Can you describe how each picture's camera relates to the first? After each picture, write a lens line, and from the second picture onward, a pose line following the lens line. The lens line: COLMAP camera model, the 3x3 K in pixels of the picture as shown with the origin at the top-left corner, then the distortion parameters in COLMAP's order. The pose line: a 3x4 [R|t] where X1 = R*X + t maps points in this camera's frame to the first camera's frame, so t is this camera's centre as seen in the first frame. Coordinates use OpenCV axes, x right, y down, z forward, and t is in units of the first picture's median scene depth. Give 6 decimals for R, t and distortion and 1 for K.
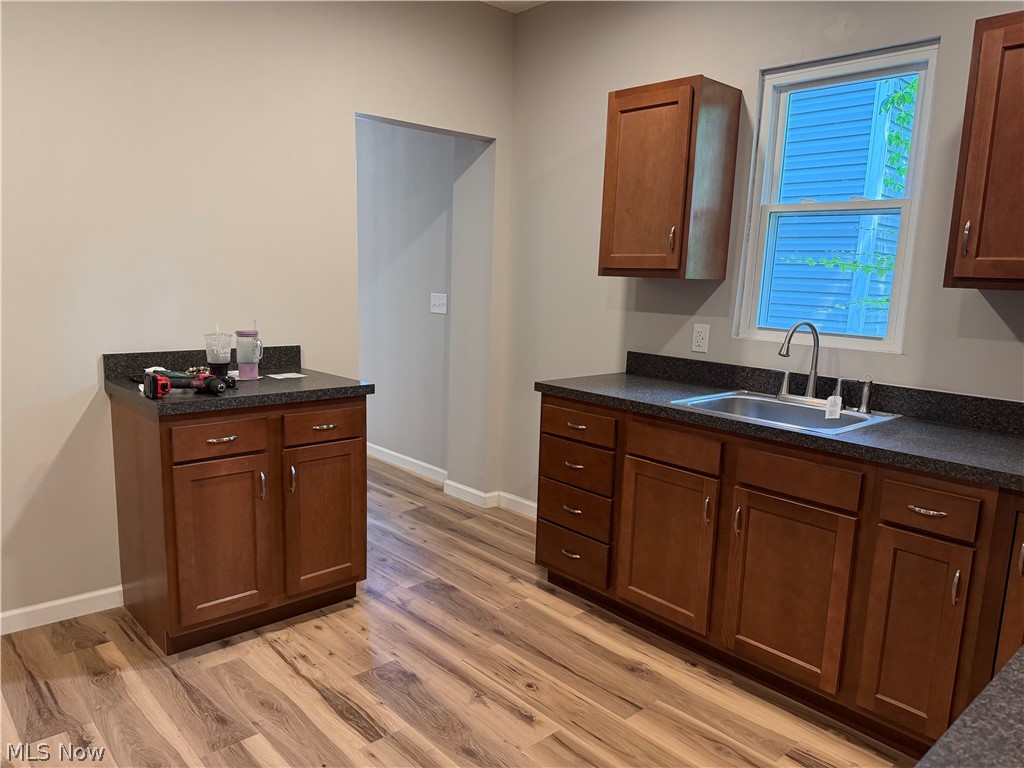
lens RADIAL K [[728.0, 0, 529.9], [0, 728.0, 401.5], [0, 0, 1]] dist [0.101032, -0.158024]
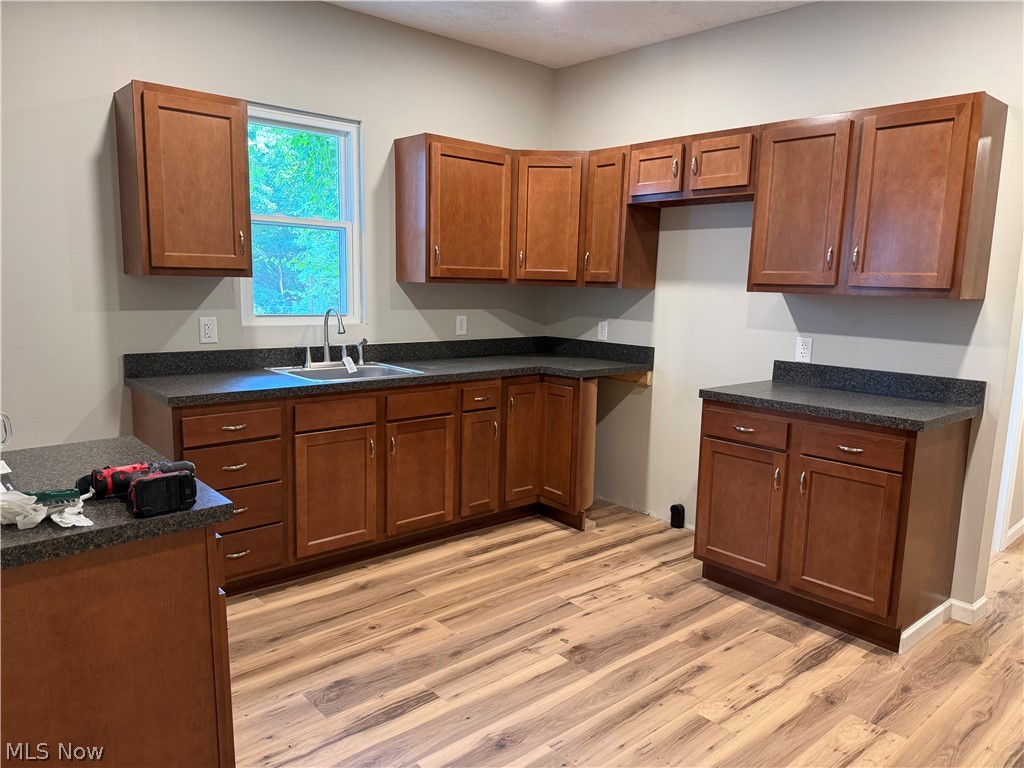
lens RADIAL K [[727.2, 0, 510.0], [0, 727.2, 391.5], [0, 0, 1]] dist [0.145162, -0.160817]
pose [[0.022263, -0.190854, 0.981366, -0.988185], [0.144567, 0.971907, 0.185735, -0.159455], [-0.989245, 0.137738, 0.049229, 0.600081]]
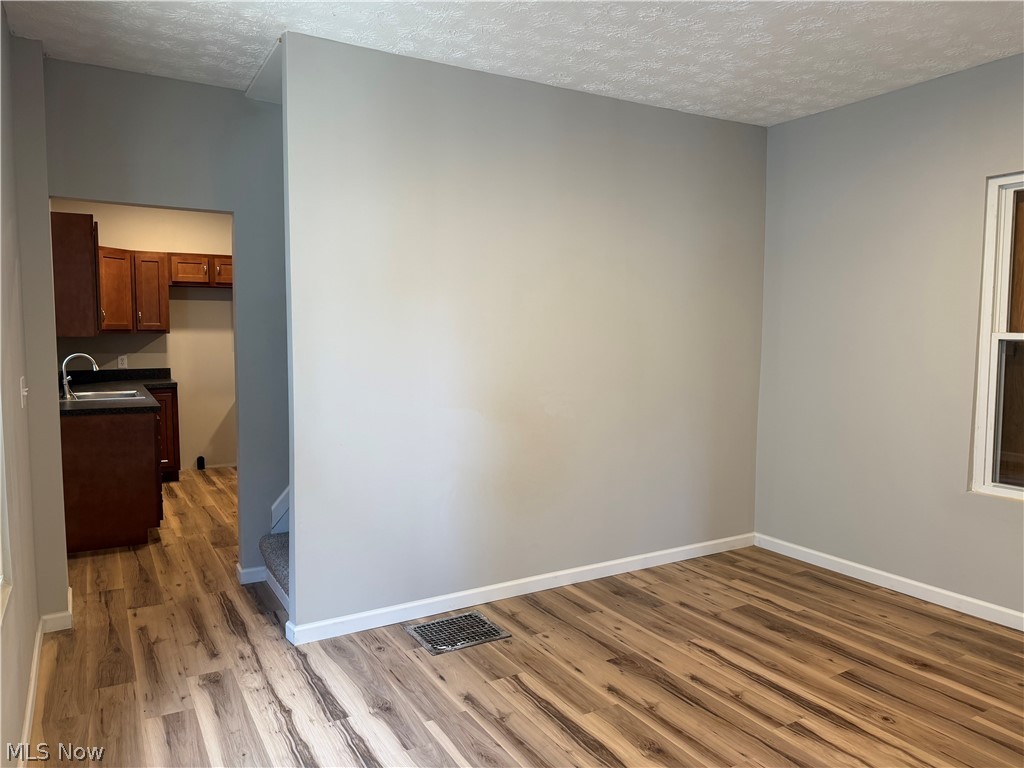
lens RADIAL K [[727.2, 0, 510.0], [0, 727.2, 391.5], [0, 0, 1]] dist [0.145162, -0.160817]
pose [[-0.973152, -0.061405, 0.221820, -1.197309], [-0.000828, 0.964682, 0.263416, -0.535069], [-0.230161, 0.256160, -0.938833, 2.591391]]
